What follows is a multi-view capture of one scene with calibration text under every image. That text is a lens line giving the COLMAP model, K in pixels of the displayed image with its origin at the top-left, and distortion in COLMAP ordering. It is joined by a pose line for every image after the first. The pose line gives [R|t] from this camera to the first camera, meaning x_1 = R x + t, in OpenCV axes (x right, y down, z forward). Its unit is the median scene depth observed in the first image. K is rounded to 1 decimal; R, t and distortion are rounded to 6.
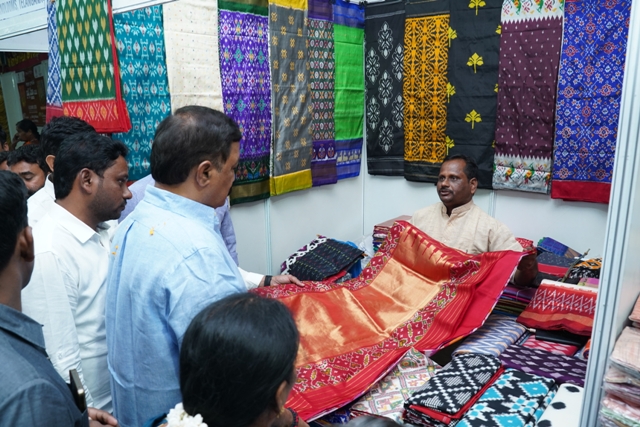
lens RADIAL K [[515.7, 0, 320.0], [0, 515.7, 214.1], [0, 0, 1]] dist [-0.094524, 0.044969]
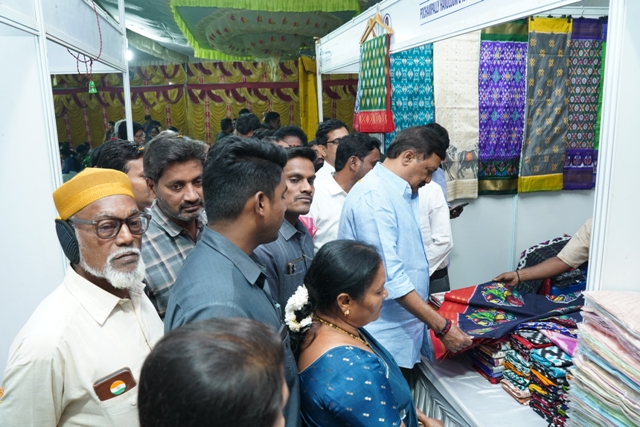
lens RADIAL K [[515.7, 0, 313.8], [0, 515.7, 215.2], [0, 0, 1]] dist [-0.094524, 0.044969]
pose [[0.786621, 0.120994, -0.605465, 0.284787], [-0.128817, 0.991193, 0.030716, 0.046750], [0.603849, 0.053832, 0.795279, -0.240787]]
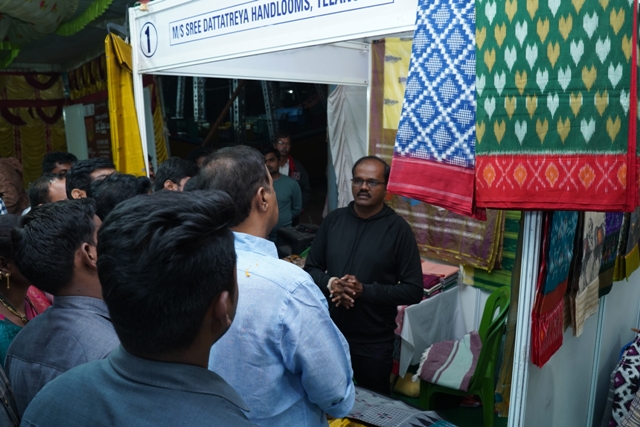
lens RADIAL K [[515.7, 0, 319.2], [0, 515.7, 214.9], [0, 0, 1]] dist [-0.094524, 0.044969]
pose [[0.999236, -0.001137, -0.039078, -0.532011], [-0.001125, 0.998327, -0.057809, -0.093085], [0.039079, 0.057809, 0.997563, 0.319291]]
